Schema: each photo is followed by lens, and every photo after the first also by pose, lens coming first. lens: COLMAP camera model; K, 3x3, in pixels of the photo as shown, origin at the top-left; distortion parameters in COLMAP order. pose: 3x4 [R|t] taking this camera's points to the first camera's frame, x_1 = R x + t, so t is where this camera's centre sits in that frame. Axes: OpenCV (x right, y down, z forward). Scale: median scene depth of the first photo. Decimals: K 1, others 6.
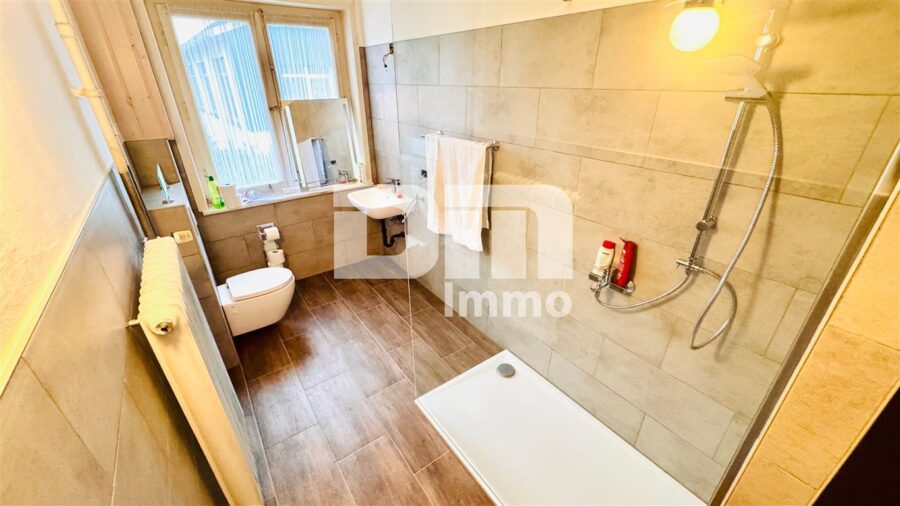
lens RADIAL K [[355.6, 0, 452.9], [0, 355.6, 254.4], [0, 0, 1]] dist [-0.003164, -0.000339]
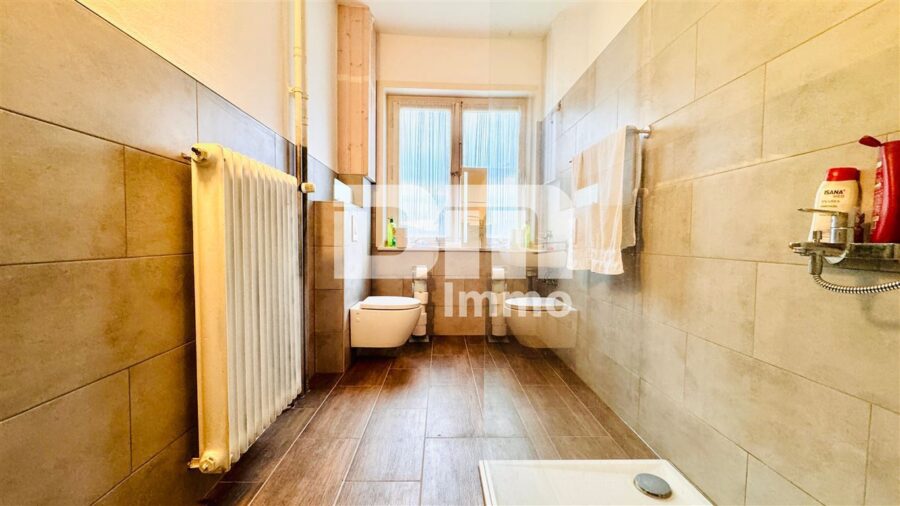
lens RADIAL K [[355.6, 0, 452.9], [0, 355.6, 252.7], [0, 0, 1]] dist [-0.003164, -0.000339]
pose [[0.827703, 0.034769, -0.560088, 0.162271], [-0.260222, 0.908062, -0.328188, 0.223655], [0.497184, 0.417390, 0.760653, 0.240742]]
